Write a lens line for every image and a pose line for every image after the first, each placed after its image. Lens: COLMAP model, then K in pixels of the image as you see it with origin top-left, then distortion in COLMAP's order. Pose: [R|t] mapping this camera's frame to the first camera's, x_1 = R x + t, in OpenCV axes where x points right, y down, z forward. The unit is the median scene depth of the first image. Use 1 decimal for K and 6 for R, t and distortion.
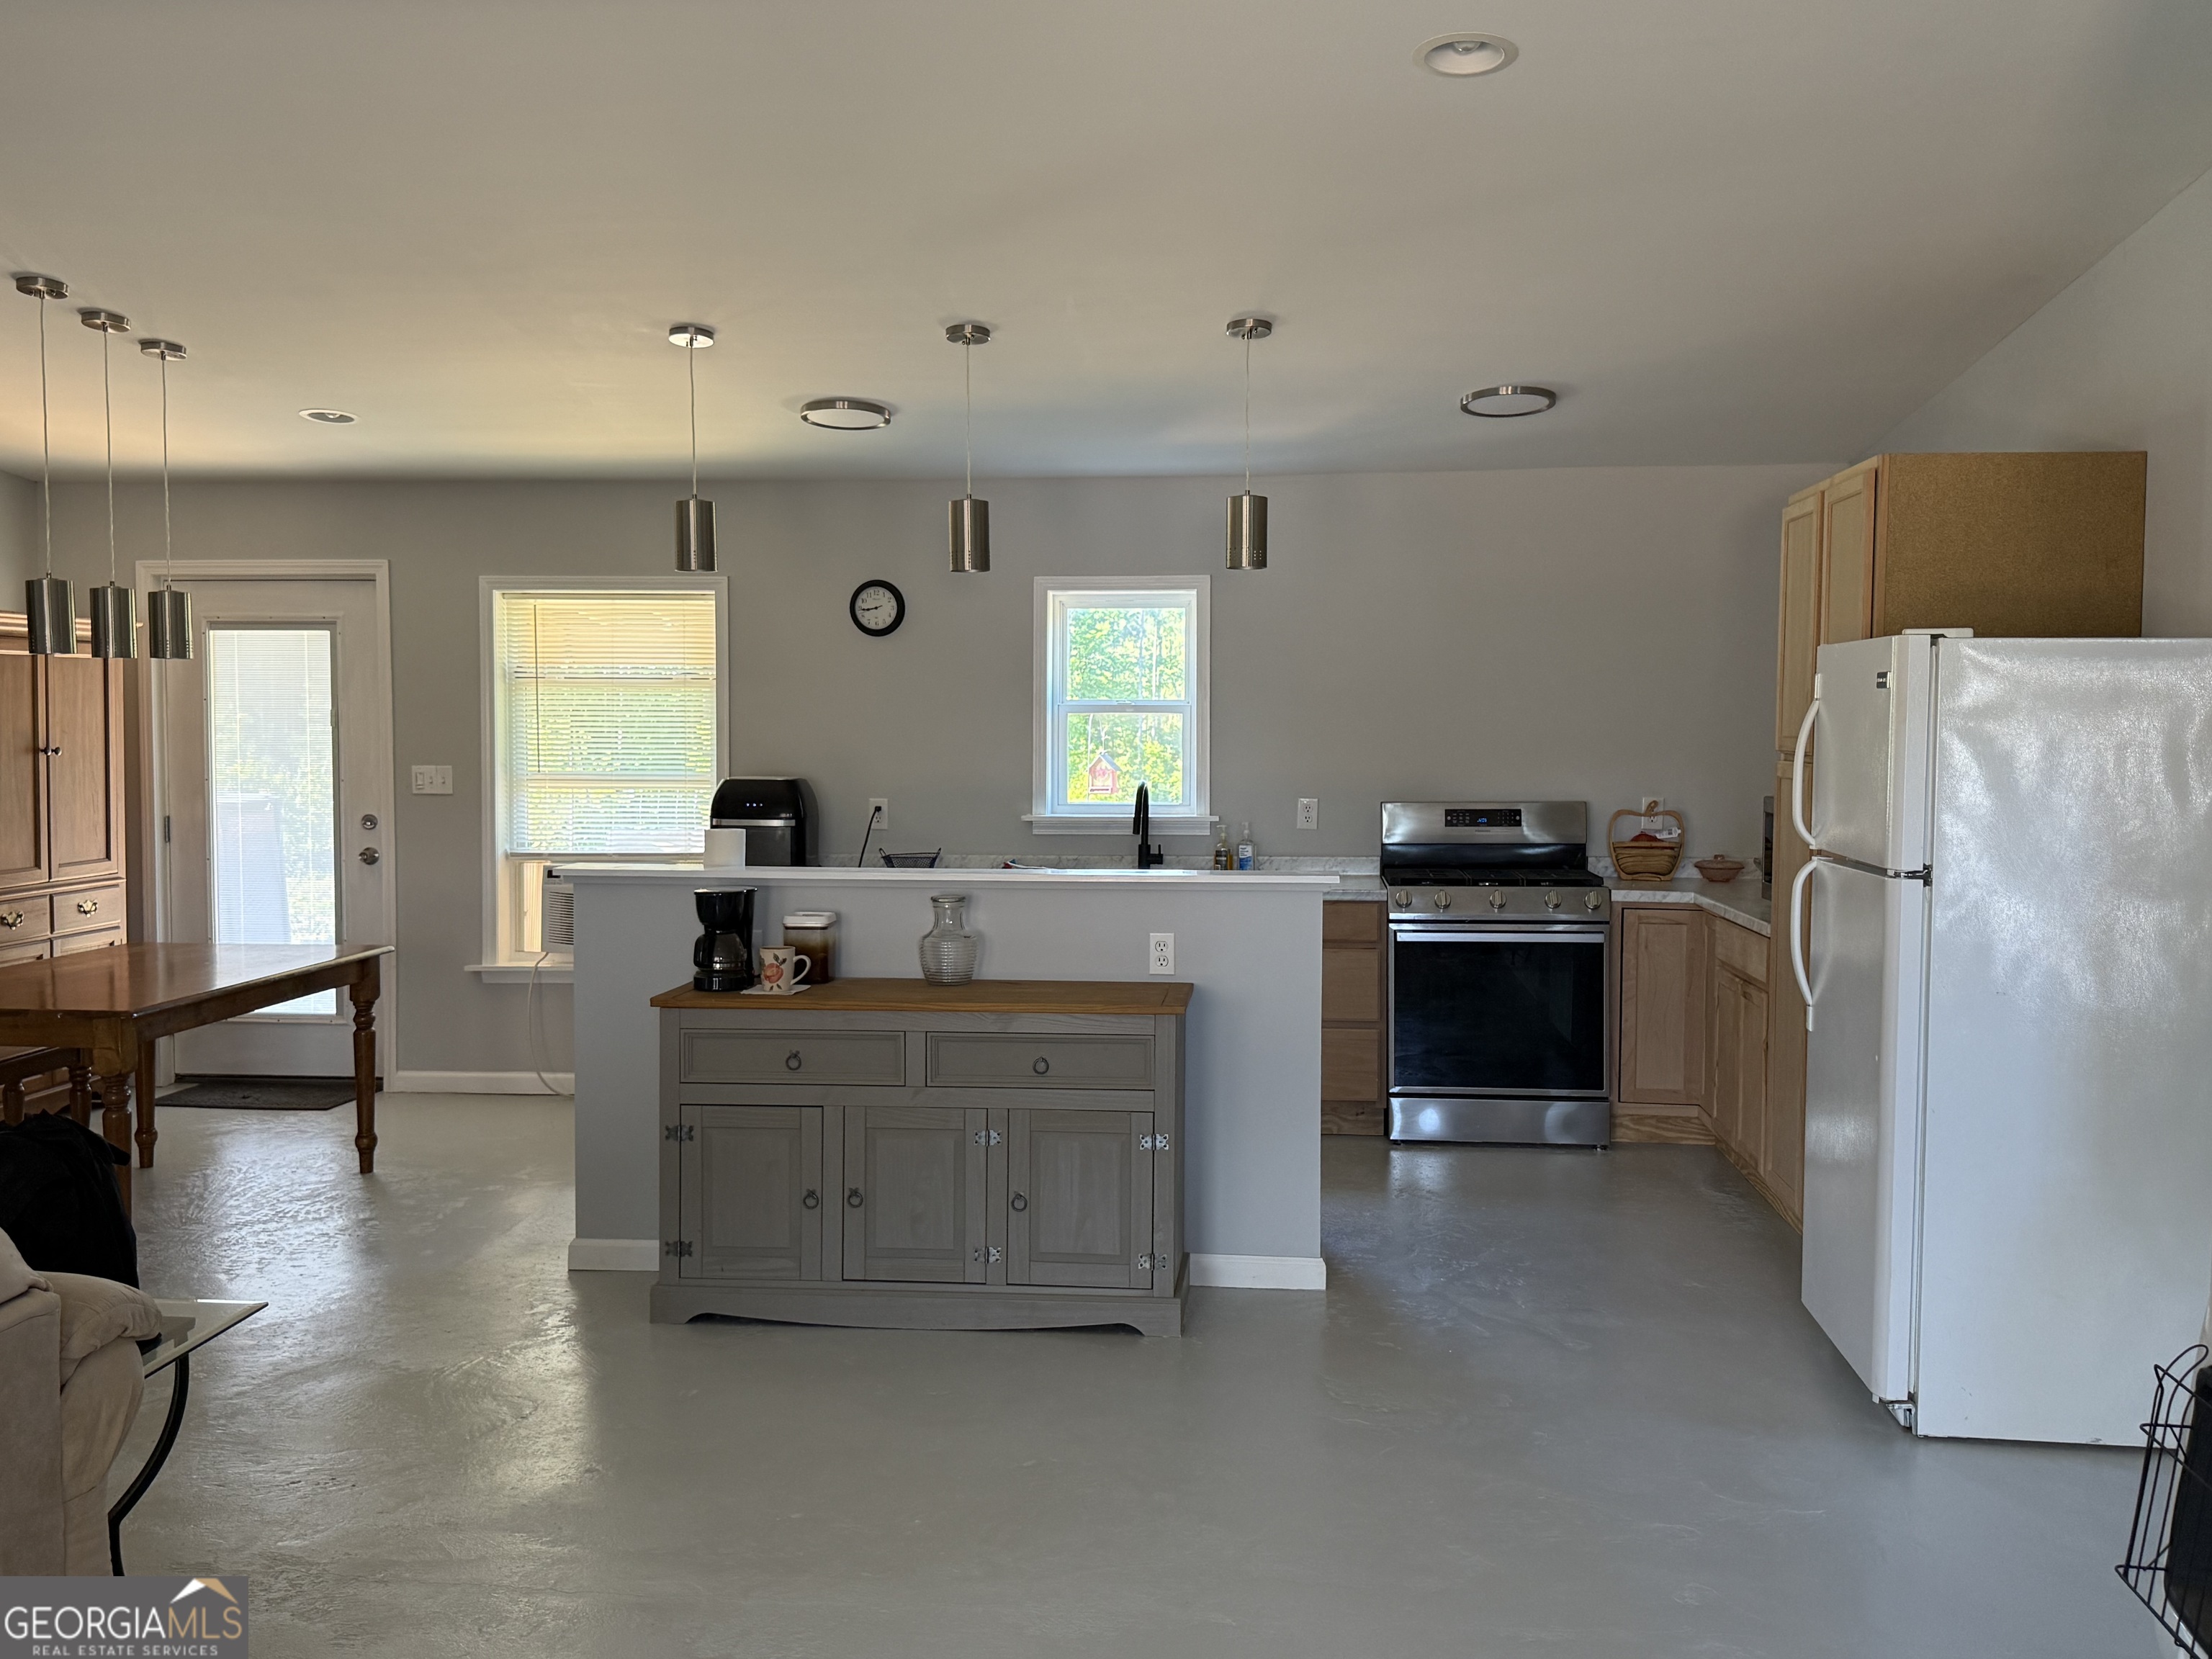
lens RADIAL K [[1961.9, 0, 1106.0], [0, 1961.9, 829.5], [0, 0, 1]] dist [0.155818, -0.308953]
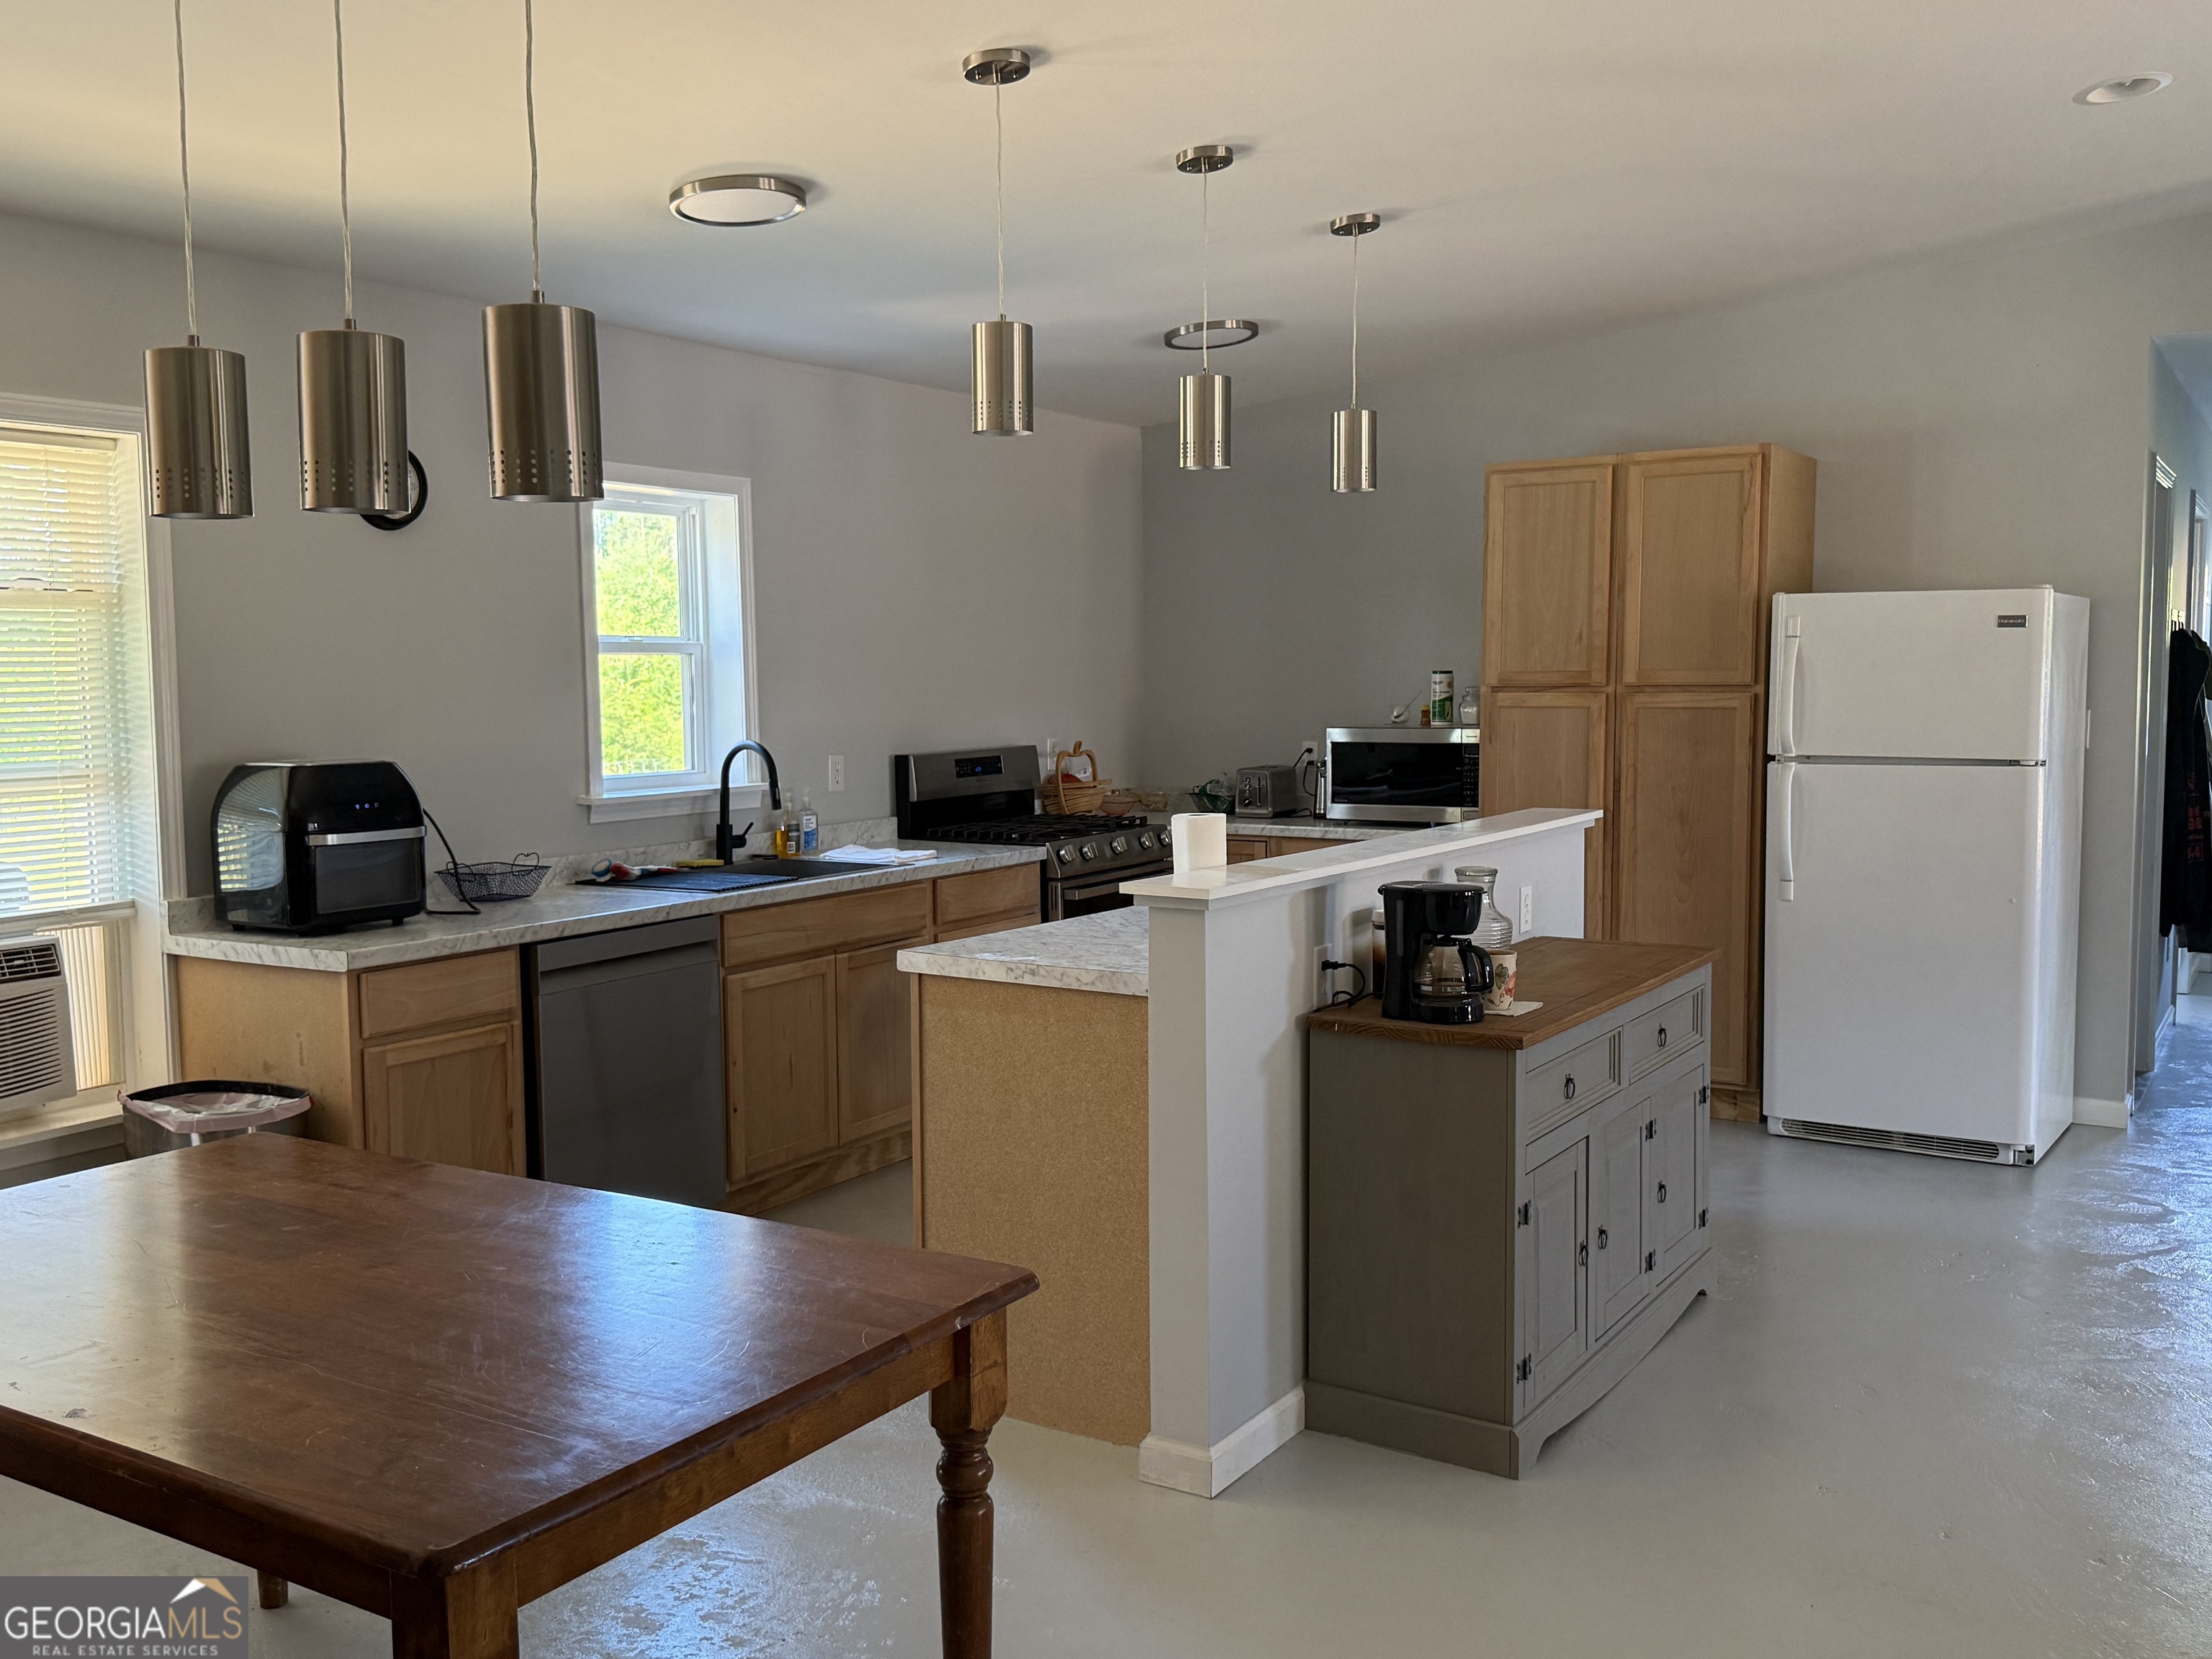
lens RADIAL K [[1961.9, 0, 1106.0], [0, 1961.9, 829.5], [0, 0, 1]] dist [0.155818, -0.308953]
pose [[0.445852, -0.079716, 0.891550, -0.607247], [0.056791, 0.996539, 0.060703, -0.028836], [-0.893303, 0.023568, 0.448836, 0.519525]]
